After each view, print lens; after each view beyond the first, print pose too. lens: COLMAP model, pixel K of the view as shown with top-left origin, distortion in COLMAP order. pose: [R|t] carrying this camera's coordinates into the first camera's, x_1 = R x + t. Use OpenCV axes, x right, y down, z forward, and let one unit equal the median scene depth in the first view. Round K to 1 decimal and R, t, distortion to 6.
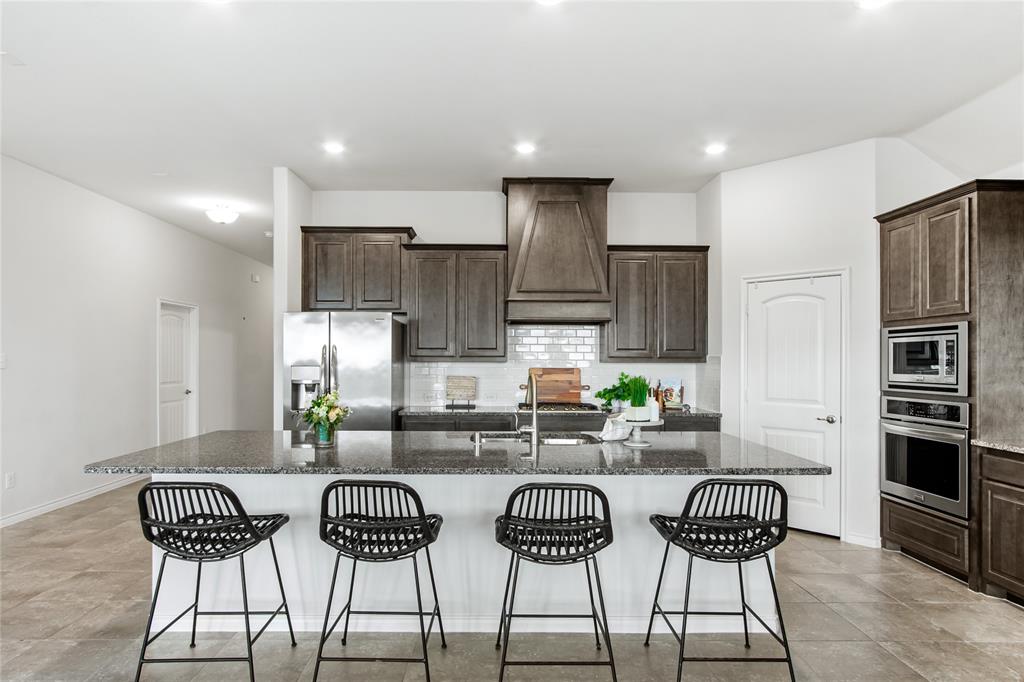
lens RADIAL K [[580.9, 0, 501.3], [0, 580.9, 359.3], [0, 0, 1]] dist [-0.013944, 0.001164]
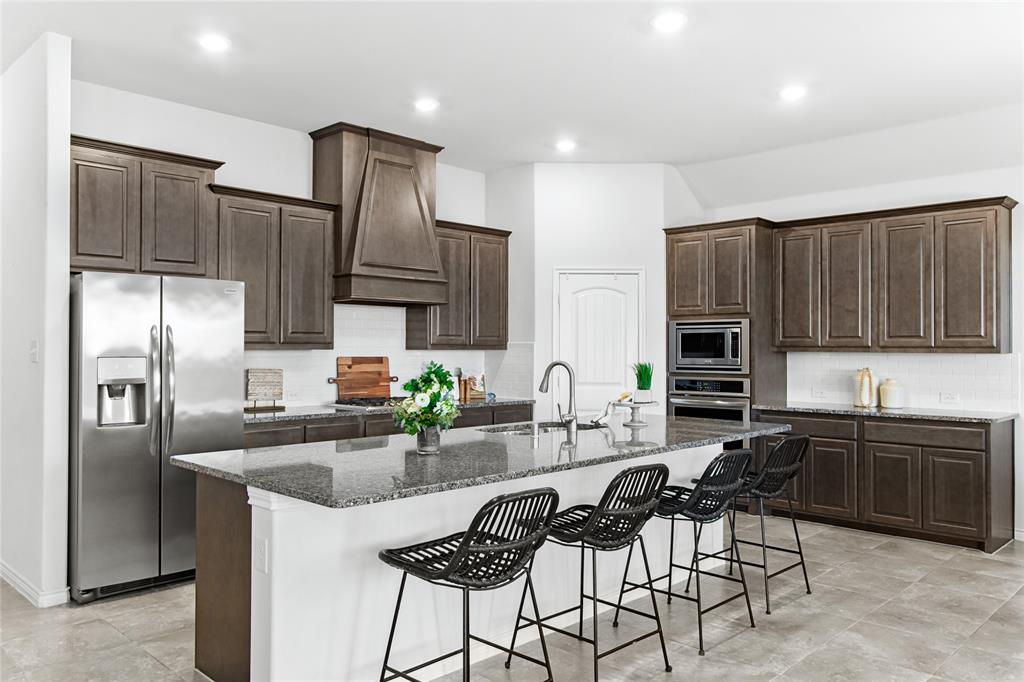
lens RADIAL K [[757.0, 0, 512.0], [0, 757.0, 341.0], [0, 0, 1]] dist [-0.015216, 0.000554]
pose [[0.701294, 0.004341, 0.712859, -0.628013], [-0.001104, 0.999987, -0.005003, -0.002754], [-0.712871, 0.002721, 0.701290, 0.101667]]
